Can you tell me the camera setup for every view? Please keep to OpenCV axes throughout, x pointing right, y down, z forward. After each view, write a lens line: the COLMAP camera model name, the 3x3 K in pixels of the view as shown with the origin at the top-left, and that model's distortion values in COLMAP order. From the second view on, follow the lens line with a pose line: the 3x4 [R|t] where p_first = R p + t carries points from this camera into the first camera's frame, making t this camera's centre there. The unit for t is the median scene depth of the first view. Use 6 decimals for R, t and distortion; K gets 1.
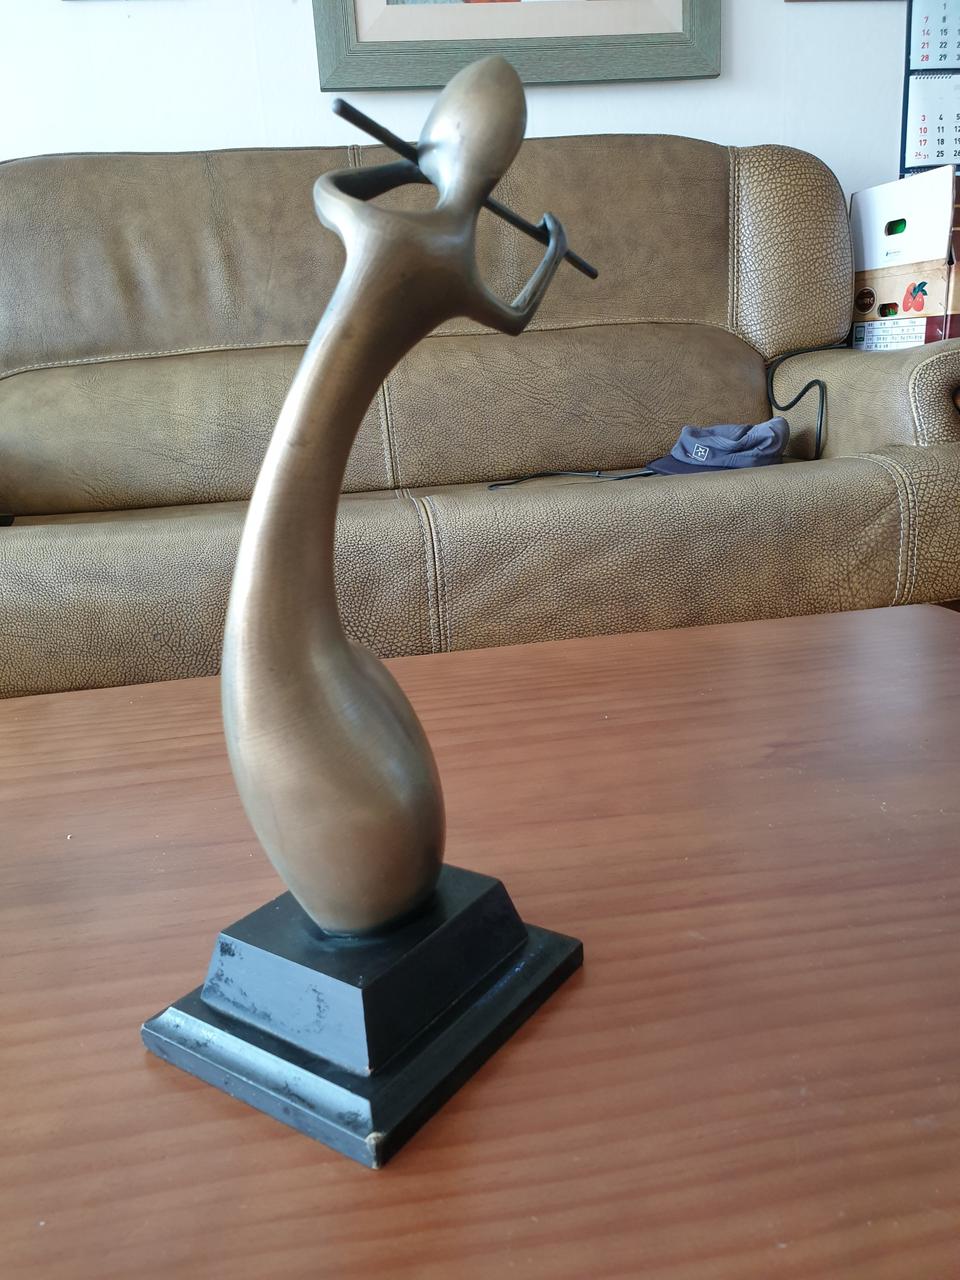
lens RADIAL K [[980.5, 0, 485.4], [0, 980.5, 649.4], [0, 0, 1]] dist [0.004521, 0.011462]
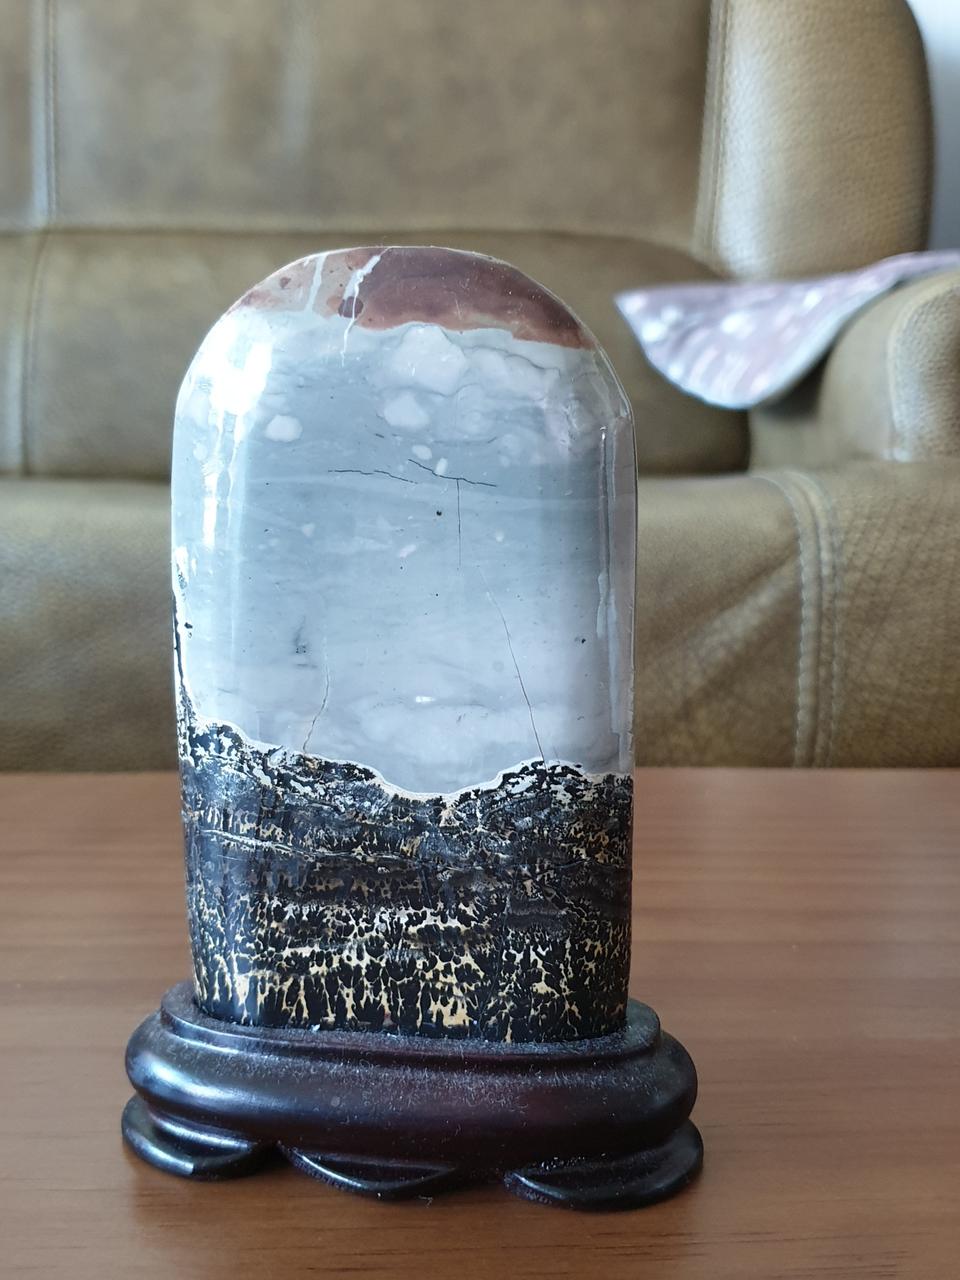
lens RADIAL K [[1460.0, 0, 423.1], [0, 1460.0, 636.8], [0, 0, 1]] dist [0.007623, 0.001477]
pose [[0.986200, 0.085996, -0.141469, 0.252938], [-0.098387, 0.991676, -0.083056, -0.027543], [0.133149, 0.095828, 0.986452, 0.201575]]
